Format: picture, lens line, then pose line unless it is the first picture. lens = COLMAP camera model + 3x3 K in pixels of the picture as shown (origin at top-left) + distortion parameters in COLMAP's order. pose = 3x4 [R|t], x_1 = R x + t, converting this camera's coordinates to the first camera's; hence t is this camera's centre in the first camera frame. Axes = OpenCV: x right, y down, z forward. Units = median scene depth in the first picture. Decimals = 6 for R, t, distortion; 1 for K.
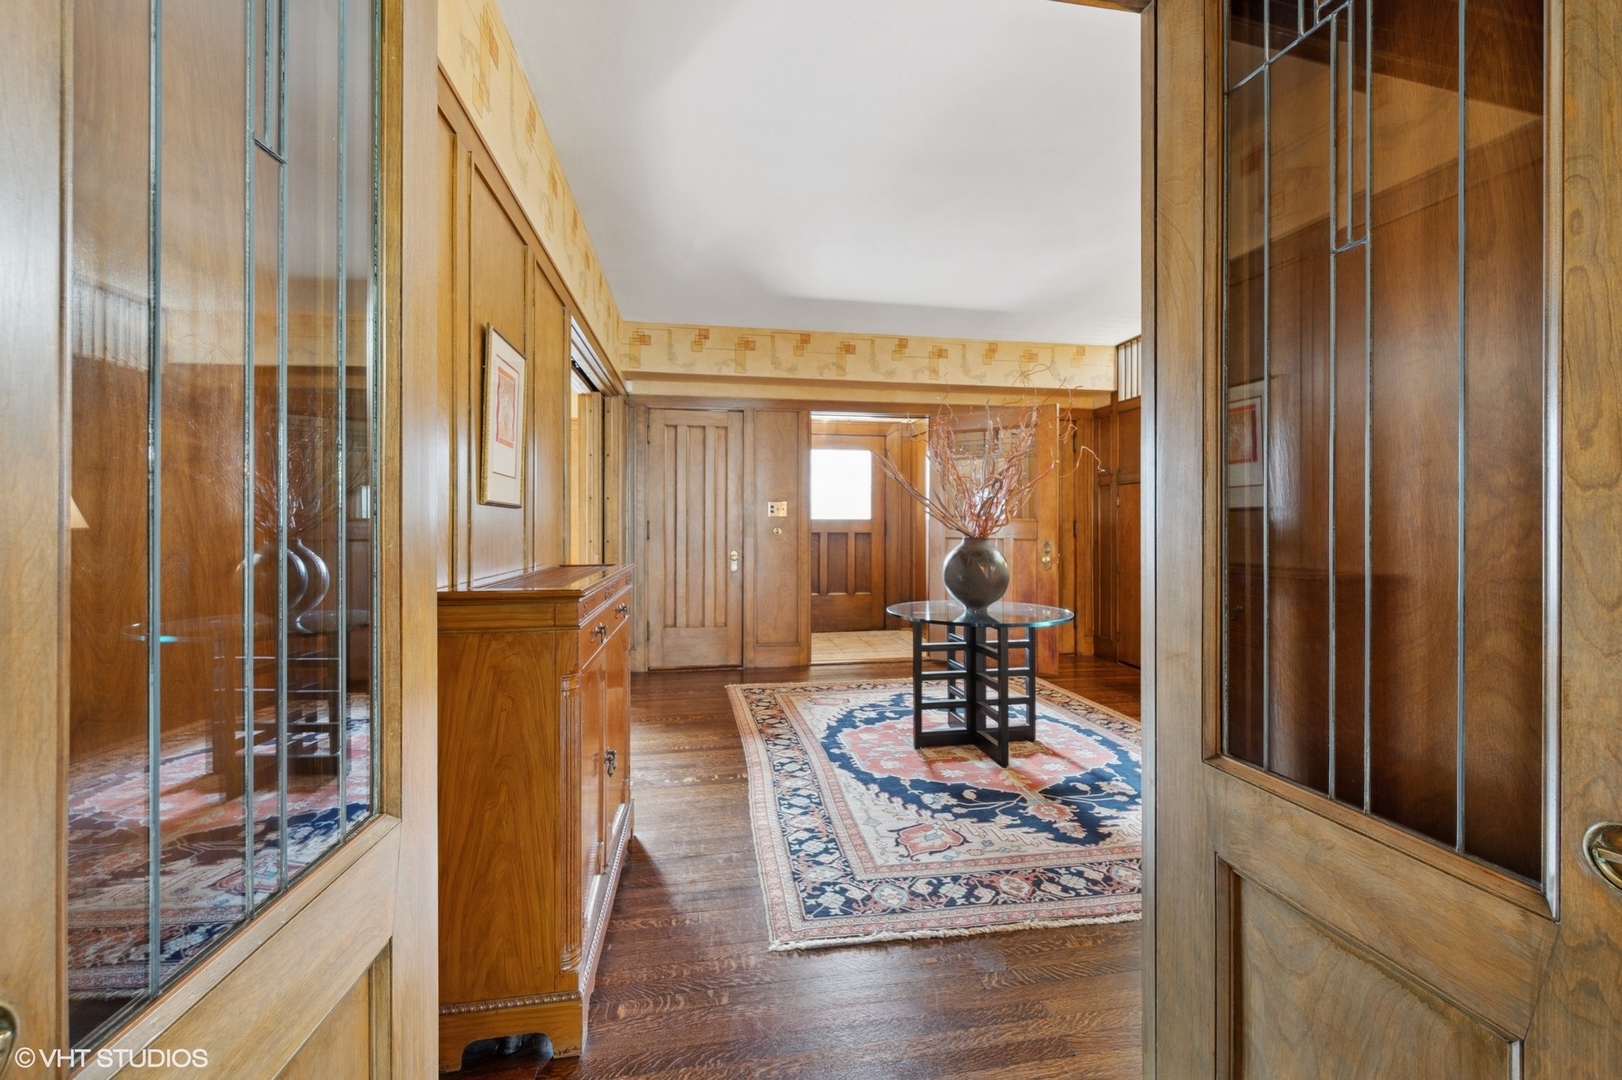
lens RADIAL K [[639.0, 0, 814.6], [0, 639.0, 524.6], [0, 0, 1]] dist [-0.001590, 0.000193]
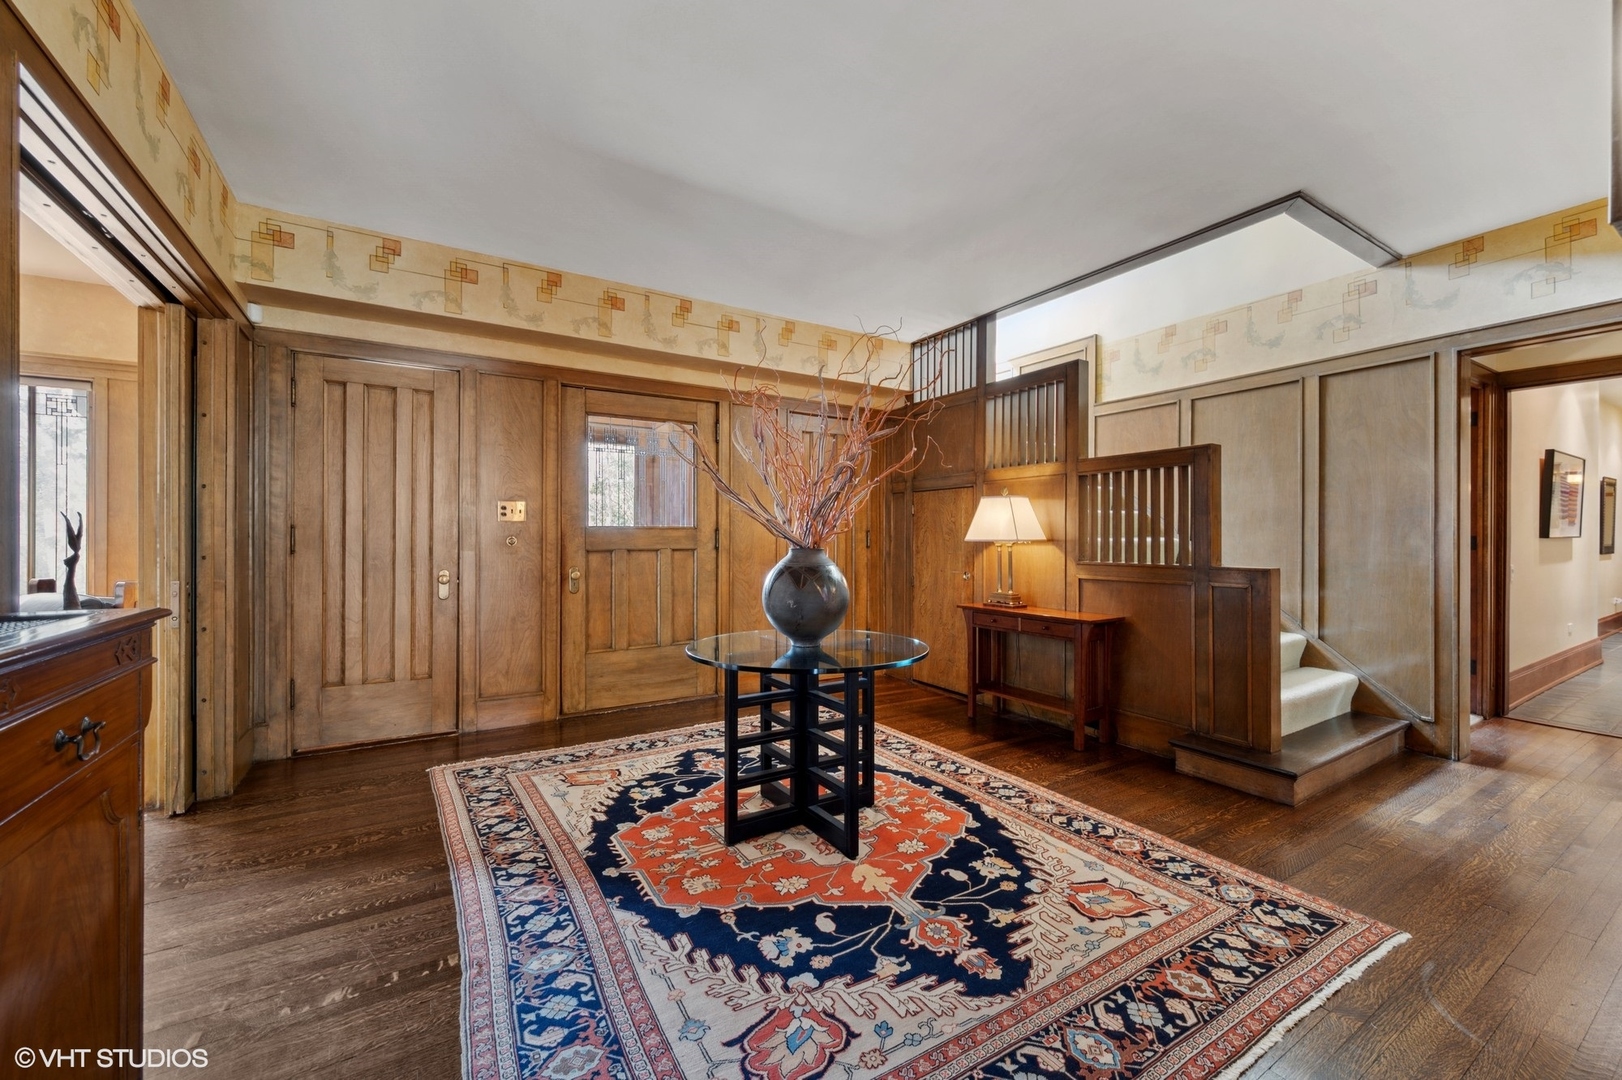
lens RADIAL K [[639.0, 0, 811.7], [0, 639.0, 539.4], [0, 0, 1]] dist [-0.001590, 0.000193]
pose [[0.926708, 0.001832, 0.375777, -0.017525], [-0.002979, 0.999993, 0.002471, 0.006379], [-0.375769, -0.003410, 0.926707, 0.232472]]
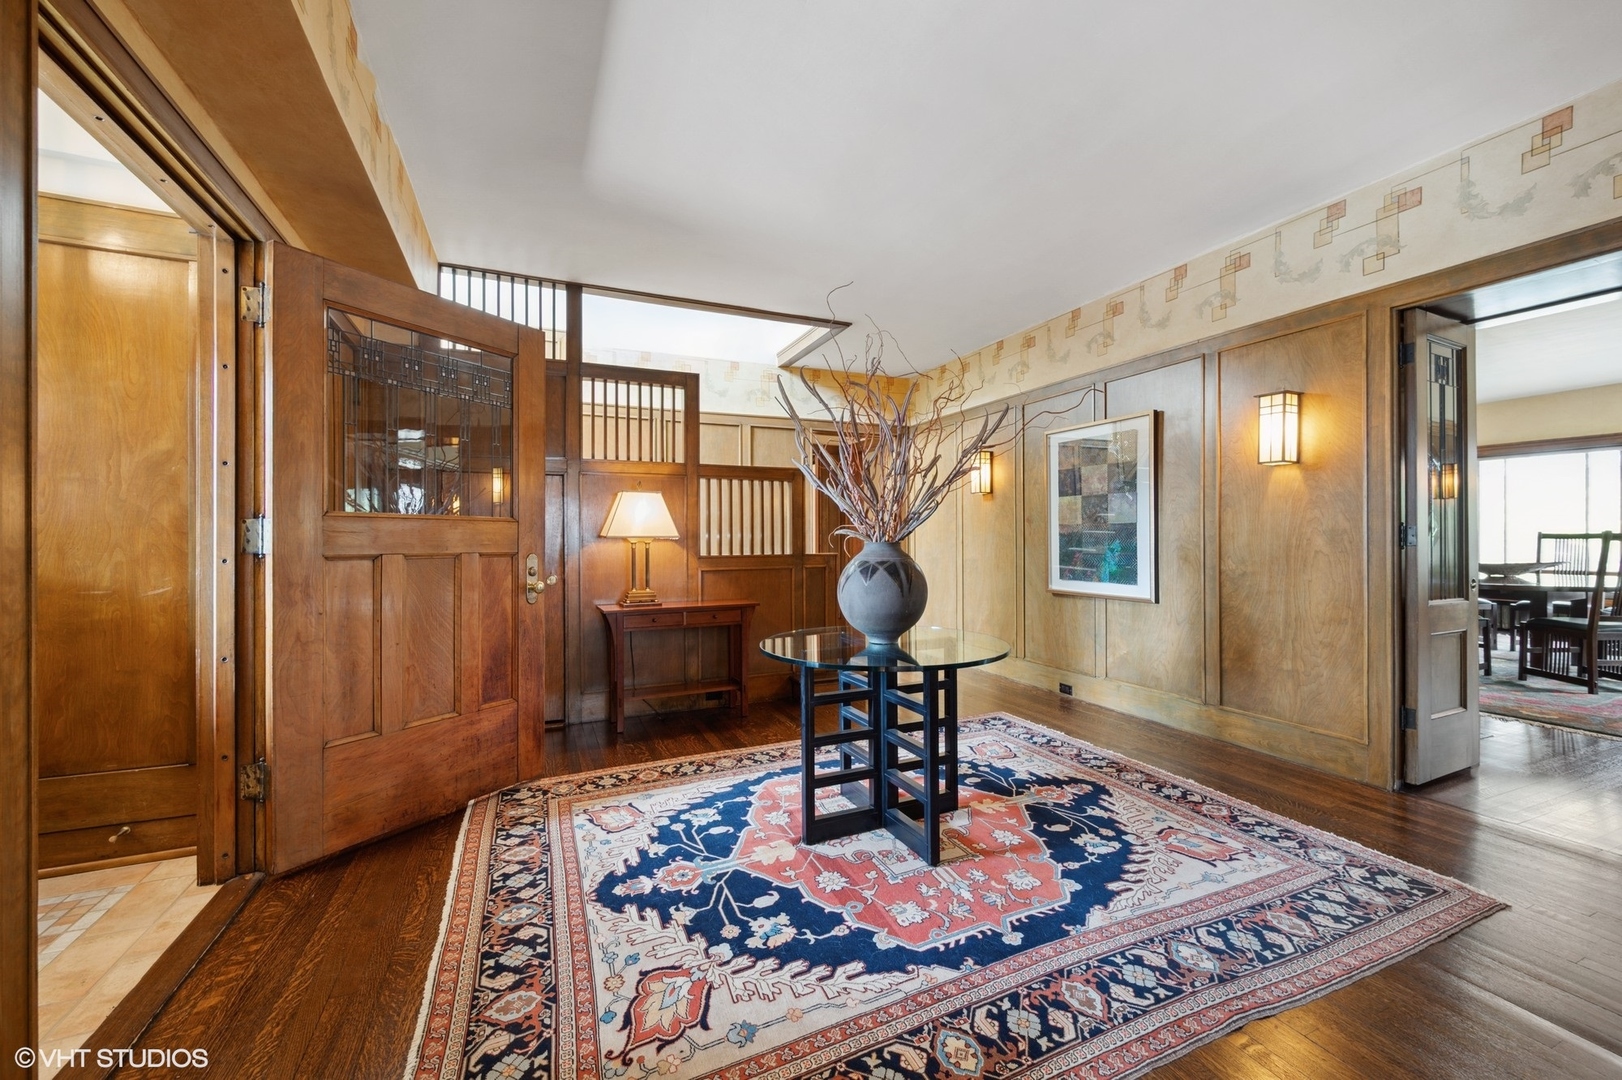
lens RADIAL K [[639.0, 0, 808.1], [0, 639.0, 545.4], [0, 0, 1]] dist [-0.001590, 0.000193]
pose [[-0.238804, -0.012748, 0.970984, -0.333852], [0.002062, 0.999905, 0.013635, 0.008930], [-0.971066, 0.005258, -0.238755, 0.964928]]
